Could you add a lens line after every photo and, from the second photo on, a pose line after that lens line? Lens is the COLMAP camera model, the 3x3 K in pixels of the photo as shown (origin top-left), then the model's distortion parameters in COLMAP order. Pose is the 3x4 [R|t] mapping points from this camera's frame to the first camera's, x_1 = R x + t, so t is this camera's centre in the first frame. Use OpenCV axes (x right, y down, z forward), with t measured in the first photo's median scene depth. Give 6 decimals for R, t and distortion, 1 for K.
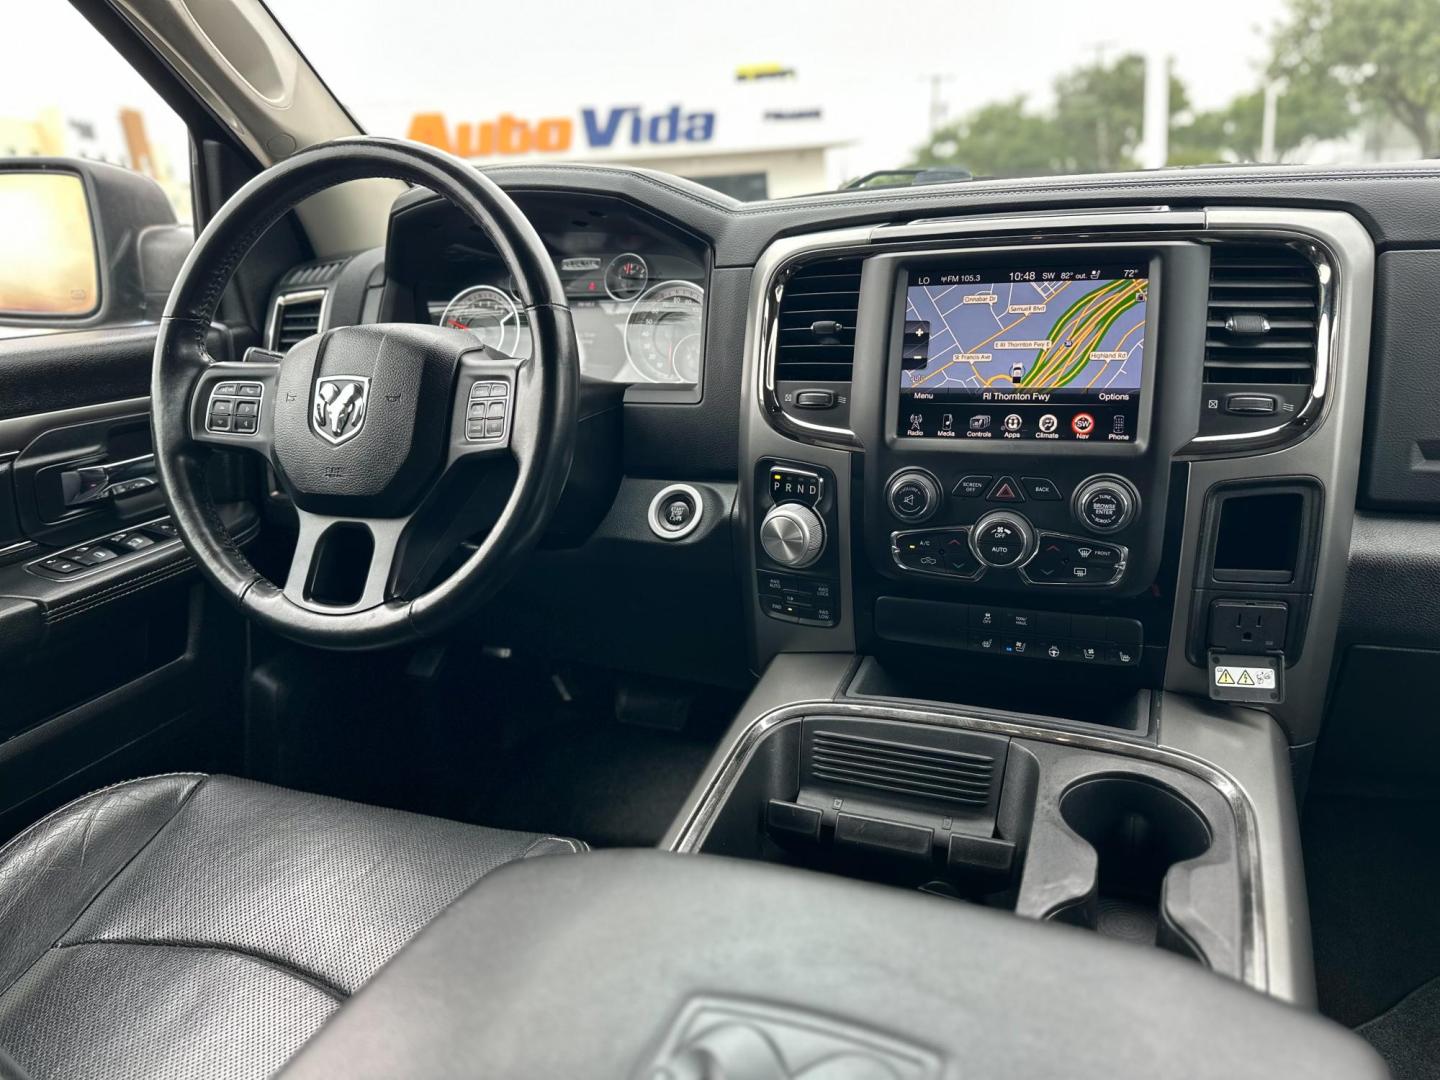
lens RADIAL K [[1726.5, 0, 720.0], [0, 1726.5, 484.9], [0, 0, 1]] dist [0.008981, -0.013267]
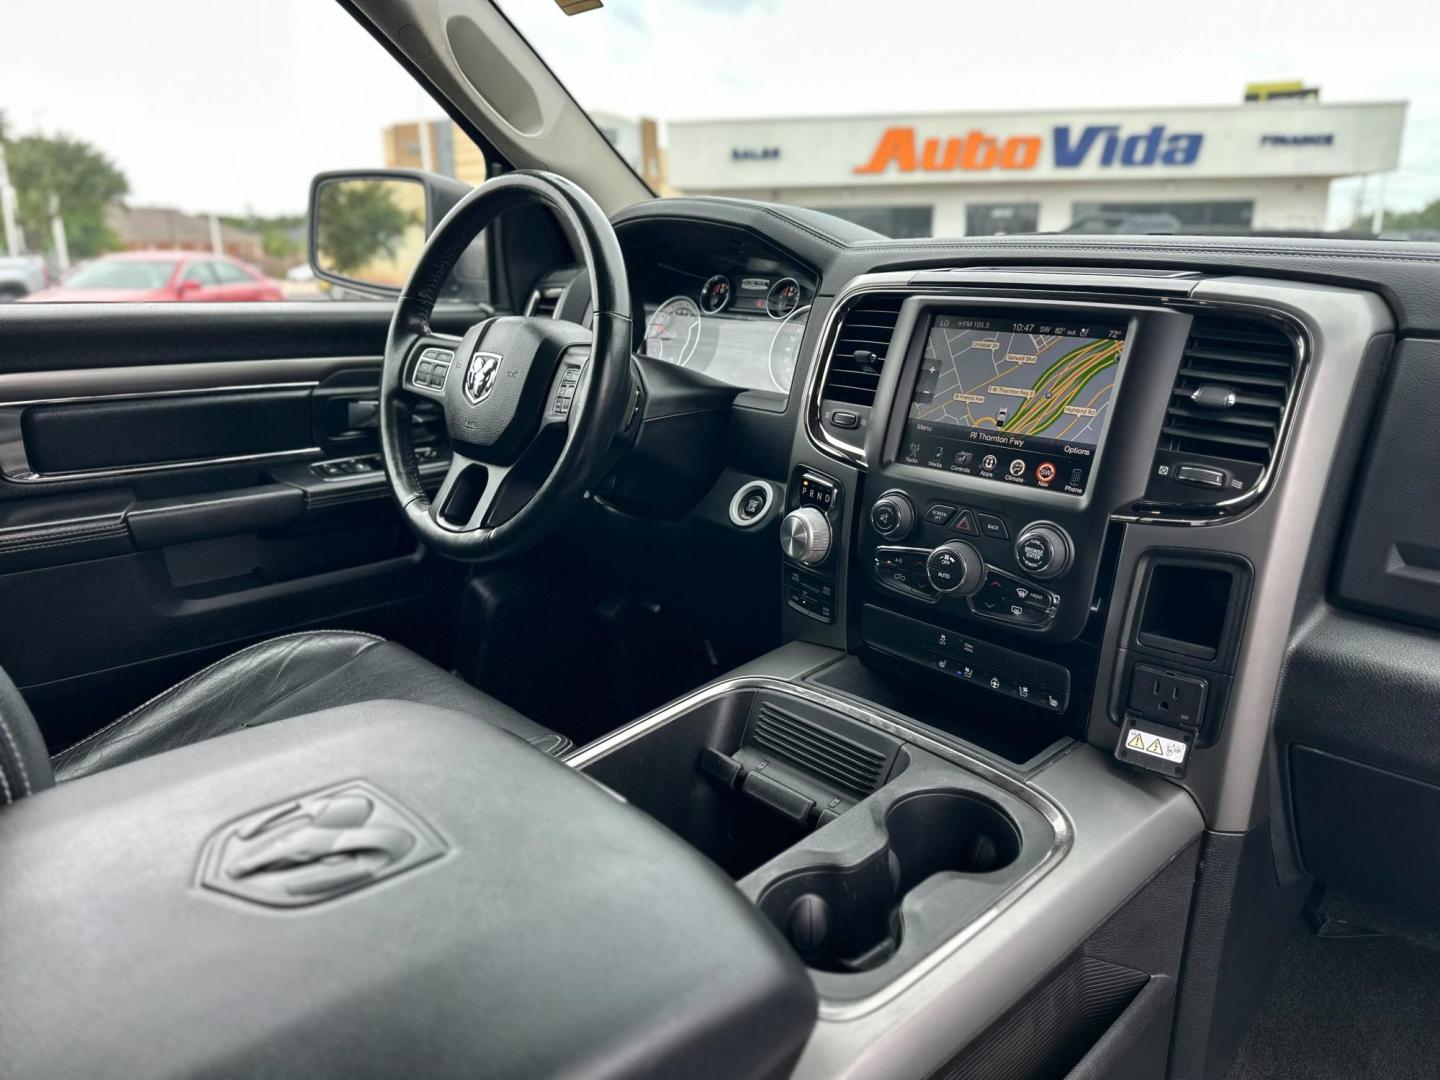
lens RADIAL K [[3060.2, 0, 720.0], [0, 3060.2, 540.0], [0, 0, 1]] dist [0.091837, 0.373223]
pose [[0.700449, 0.138469, -0.700141, 1.381933], [-0.154753, 0.987127, 0.040406, -0.039543], [0.696722, 0.080046, 0.712861, -0.458829]]
